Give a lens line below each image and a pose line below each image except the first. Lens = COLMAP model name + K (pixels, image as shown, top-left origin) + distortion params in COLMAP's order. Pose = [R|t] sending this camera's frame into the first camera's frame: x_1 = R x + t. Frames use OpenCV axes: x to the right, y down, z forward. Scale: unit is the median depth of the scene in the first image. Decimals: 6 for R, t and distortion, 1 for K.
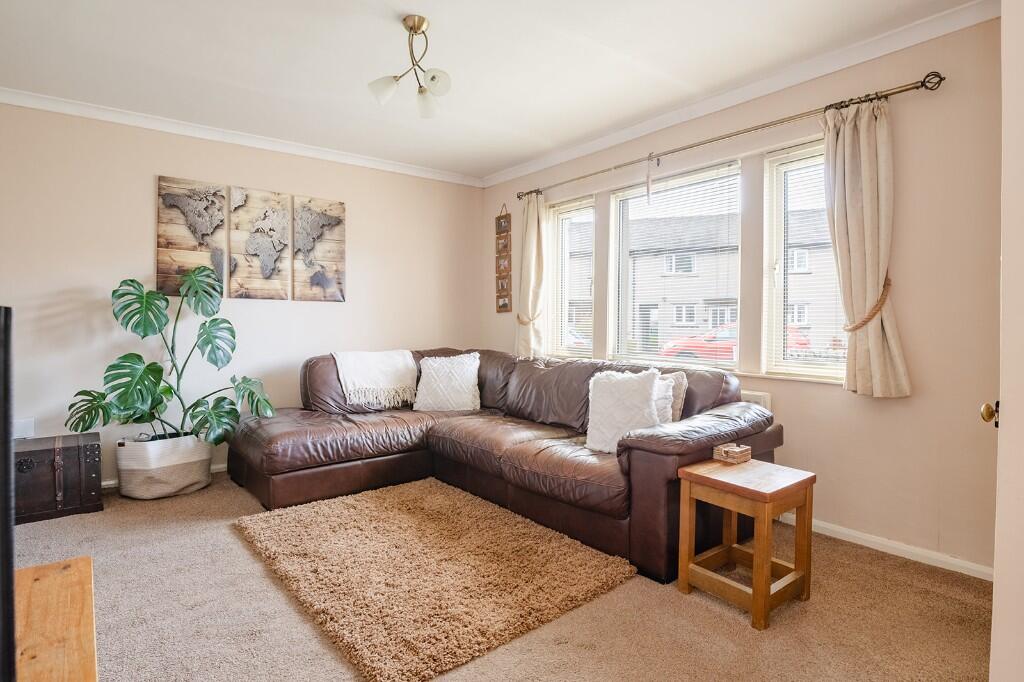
lens RADIAL K [[528.5, 0, 511.6], [0, 528.5, 332.6], [0, 0, 1]] dist [-0.005820, -0.000561]
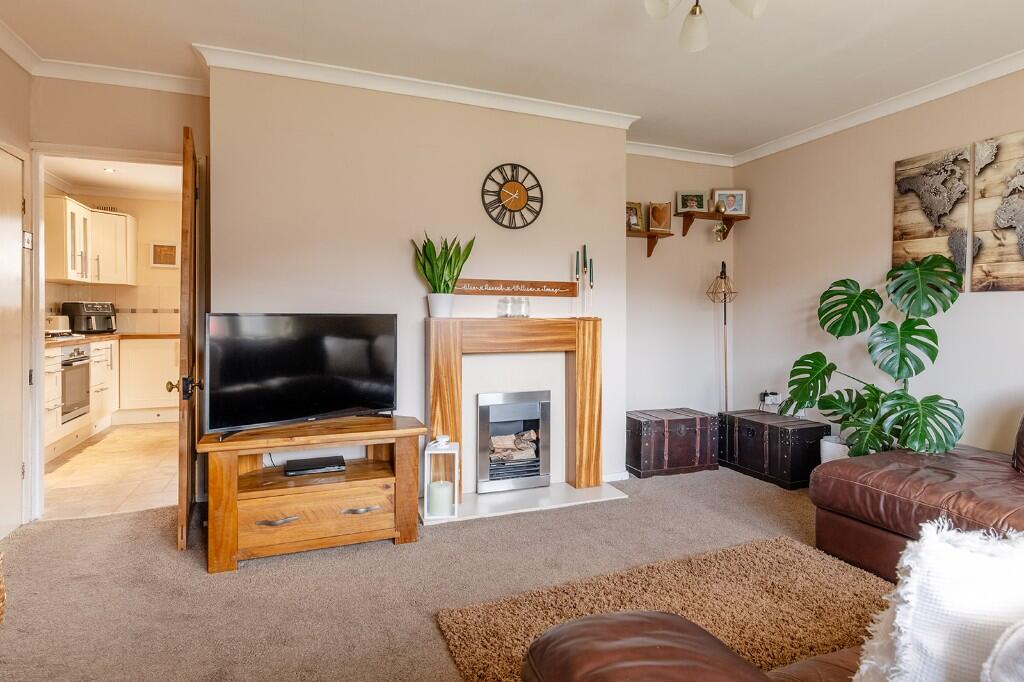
lens RADIAL K [[528.5, 0, 515.0], [0, 528.5, 320.7], [0, 0, 1]] dist [-0.005820, -0.000561]
pose [[-0.250162, 0.009303, -0.968159, 0.364413], [-0.025255, 0.999551, 0.016130, -0.020149], [0.967875, 0.028486, -0.249815, 0.570863]]
